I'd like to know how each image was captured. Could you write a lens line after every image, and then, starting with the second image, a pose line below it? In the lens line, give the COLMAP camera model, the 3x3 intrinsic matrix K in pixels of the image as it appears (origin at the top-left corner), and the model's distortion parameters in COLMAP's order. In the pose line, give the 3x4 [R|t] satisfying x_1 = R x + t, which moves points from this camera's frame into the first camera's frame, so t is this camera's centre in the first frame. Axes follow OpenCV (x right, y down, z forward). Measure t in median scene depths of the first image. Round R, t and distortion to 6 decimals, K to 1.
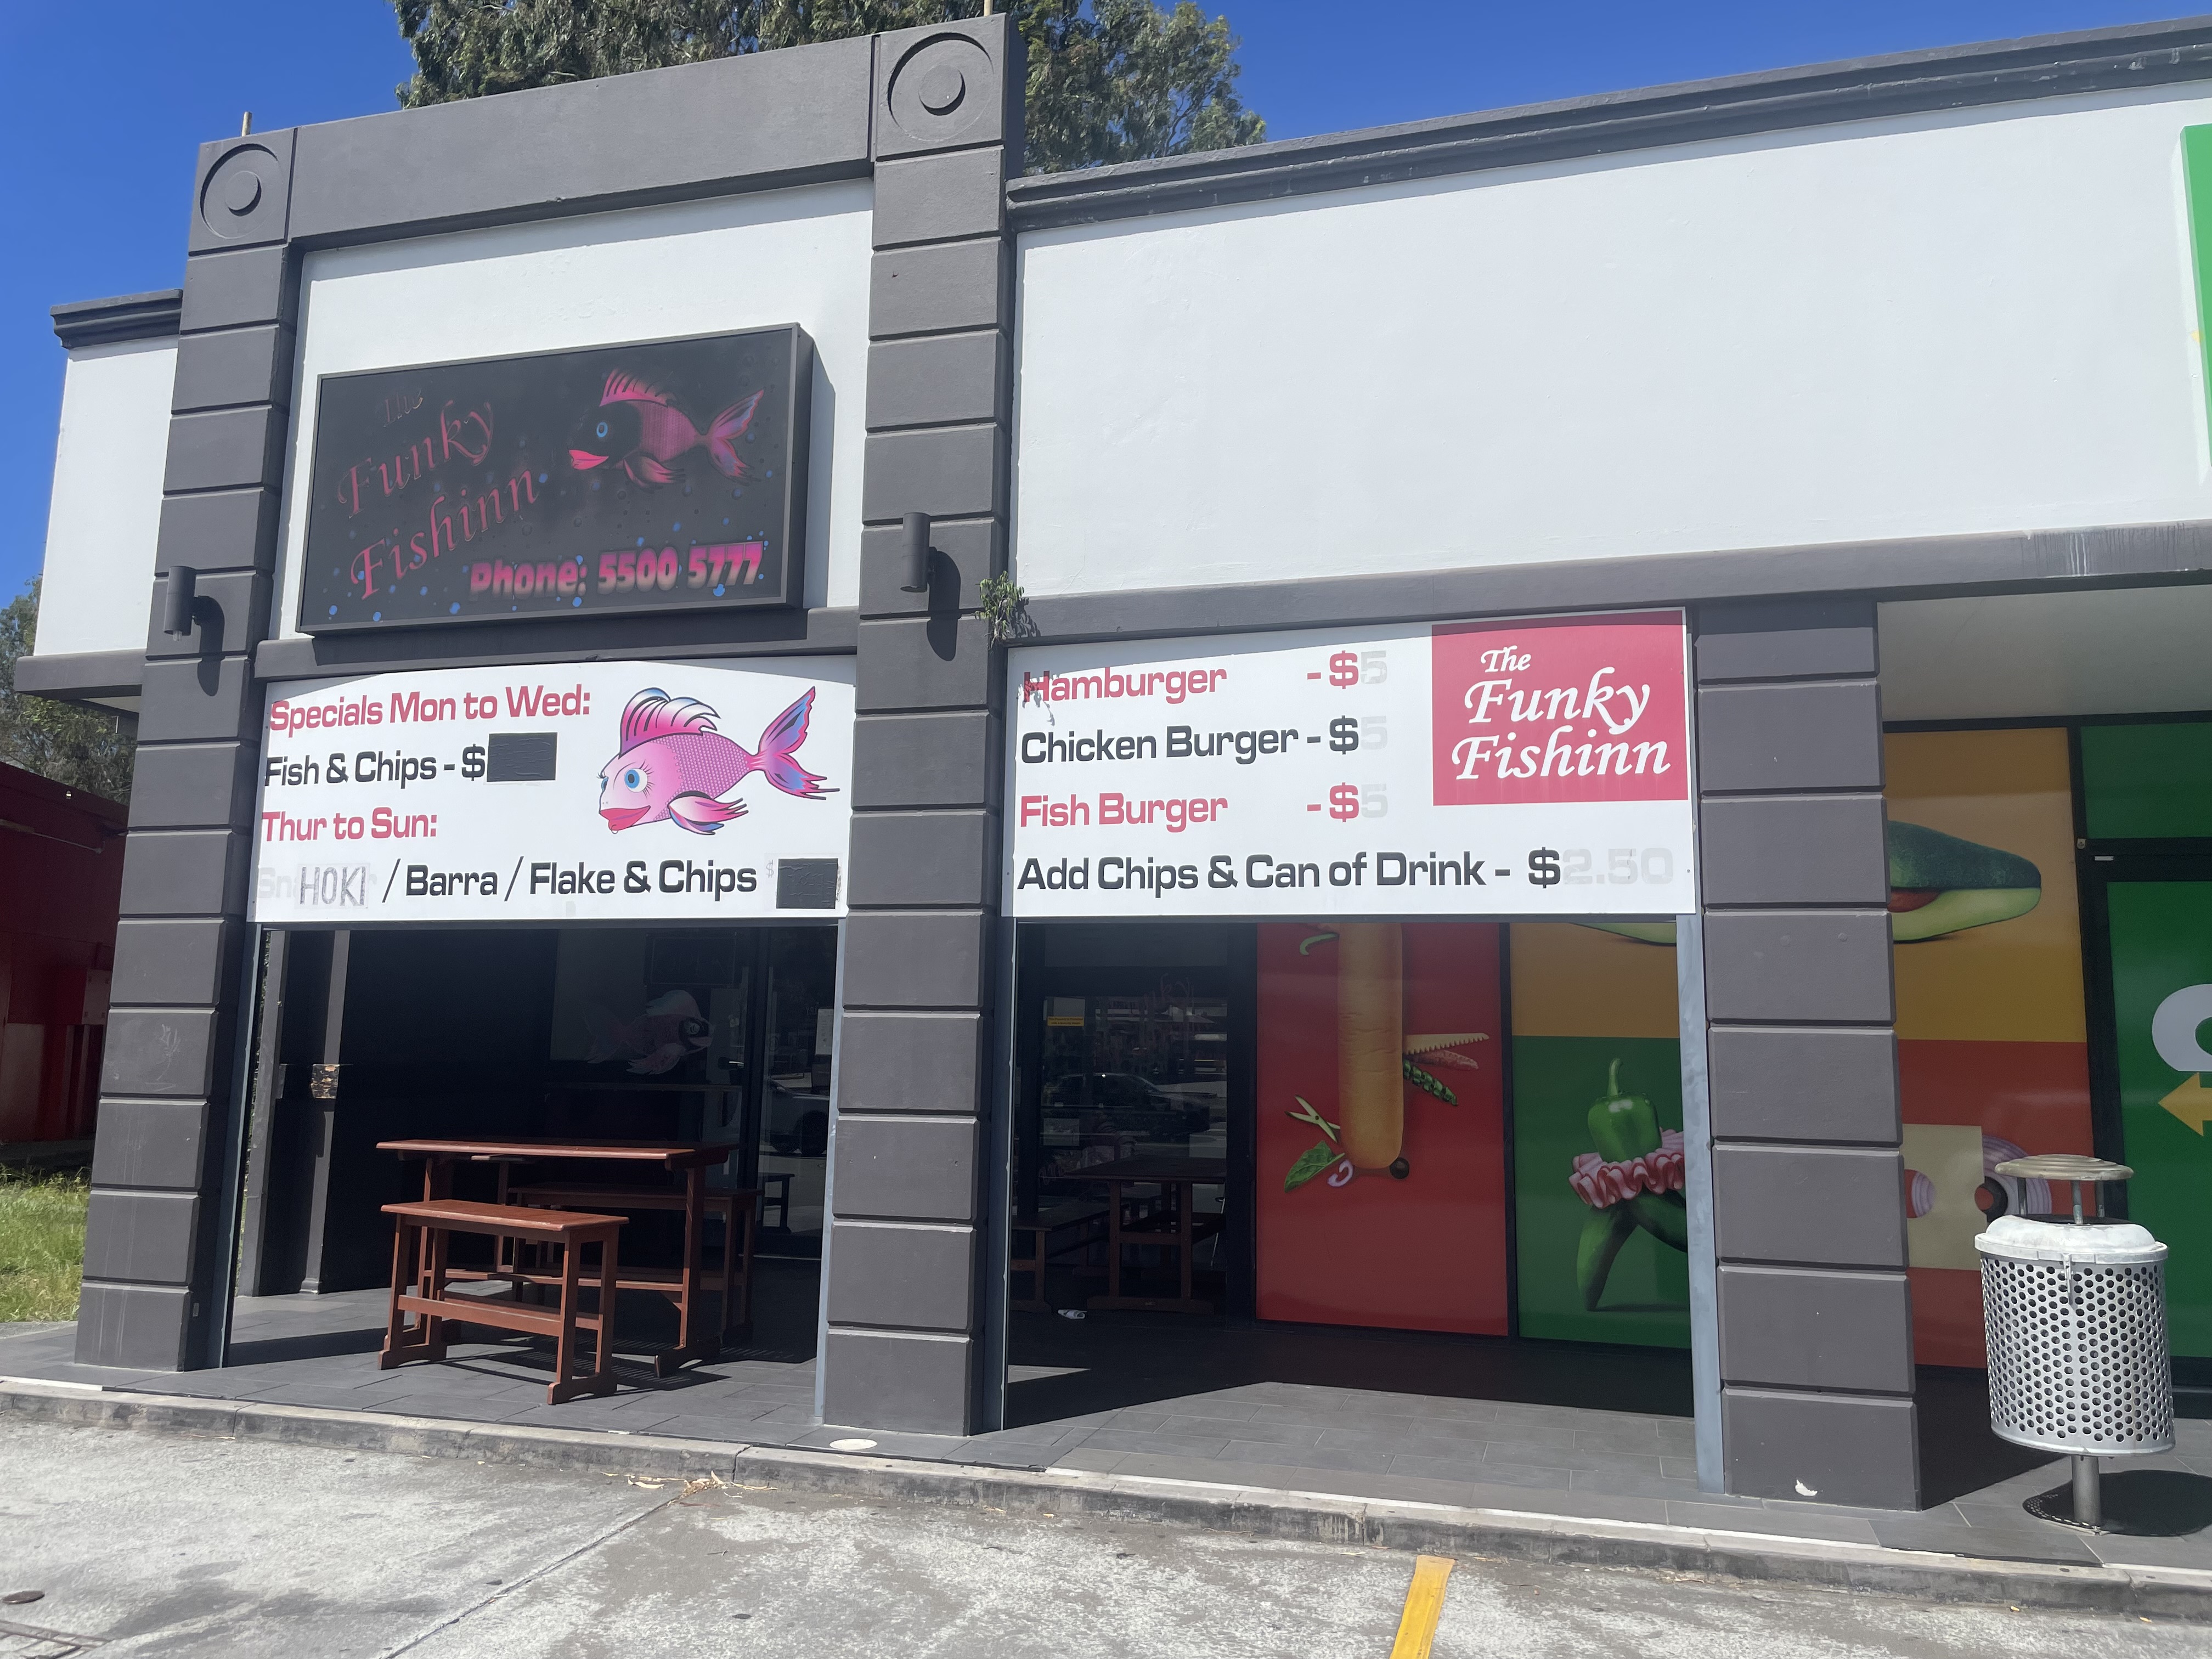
lens RADIAL K [[1713.0, 0, 1106.0], [0, 1713.0, 829.5], [0, 0, 1]] dist [-0.088791, -0.001900]
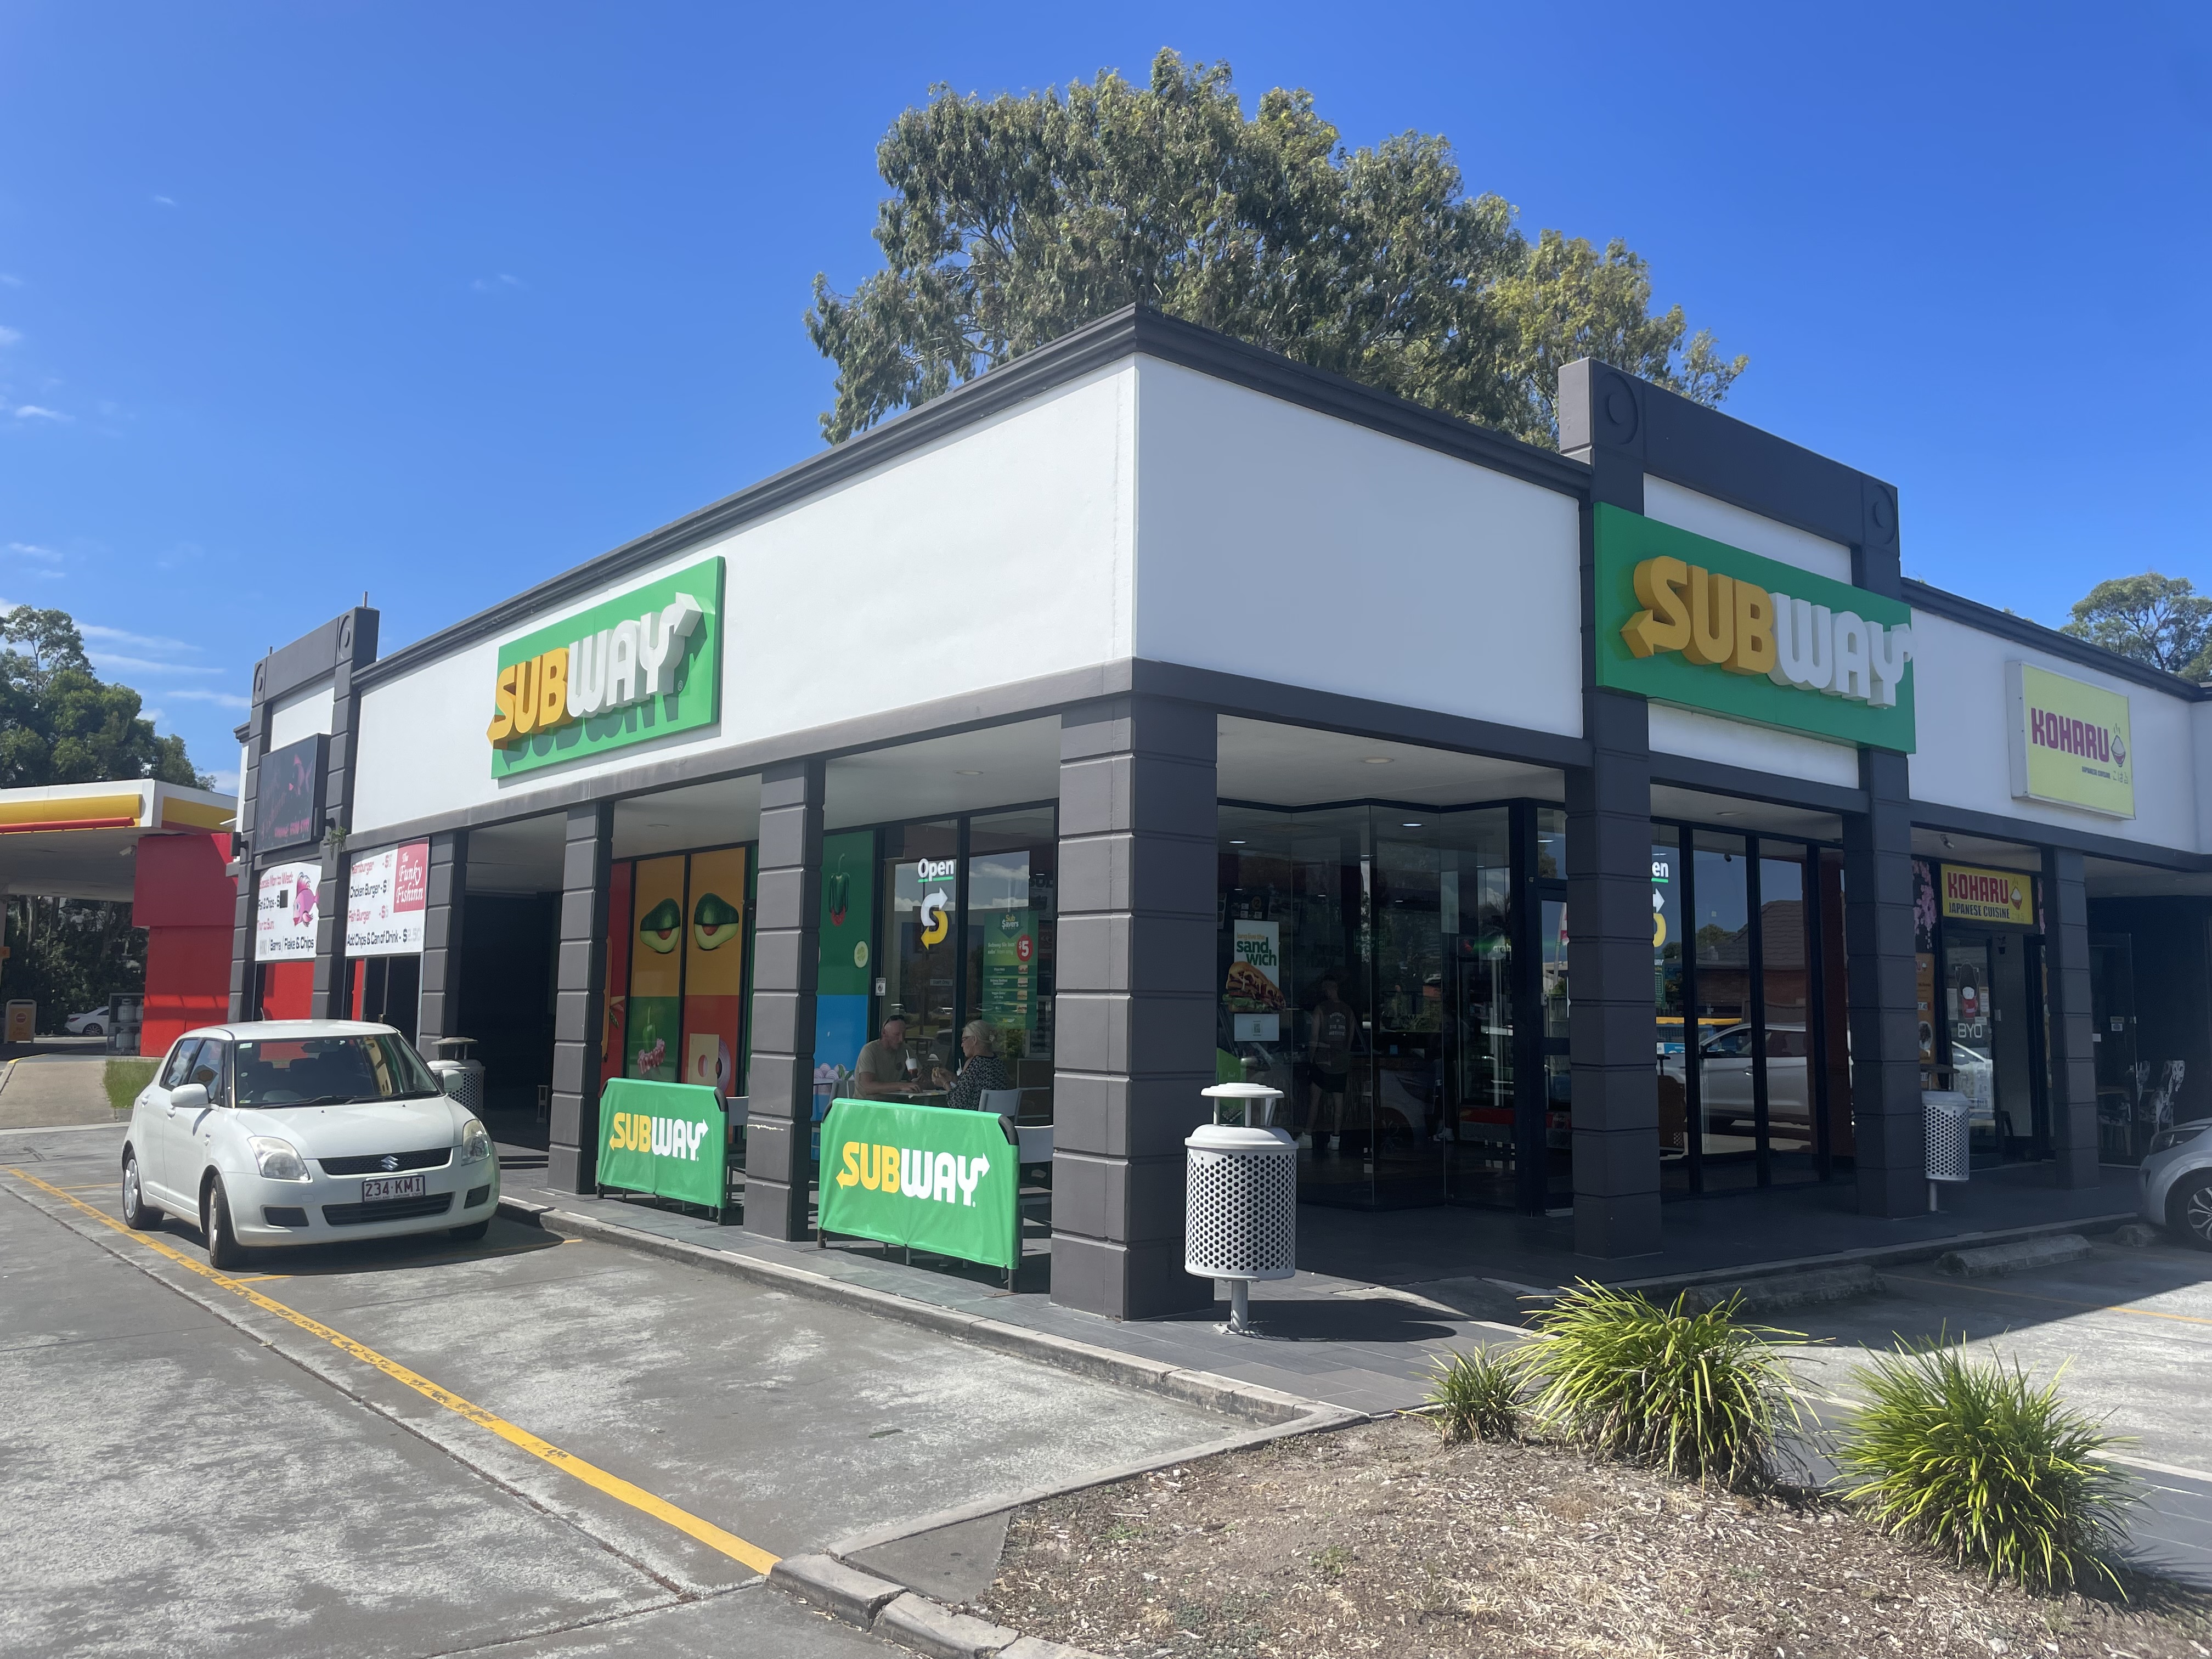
lens RADIAL K [[1713.0, 0, 1106.0], [0, 1713.0, 829.5], [0, 0, 1]] dist [-0.088791, -0.001900]
pose [[0.854193, -0.066237, -0.515720, 1.602447], [0.070976, 0.997422, -0.010546, -0.022344], [0.515090, -0.027595, 0.856692, -0.454188]]
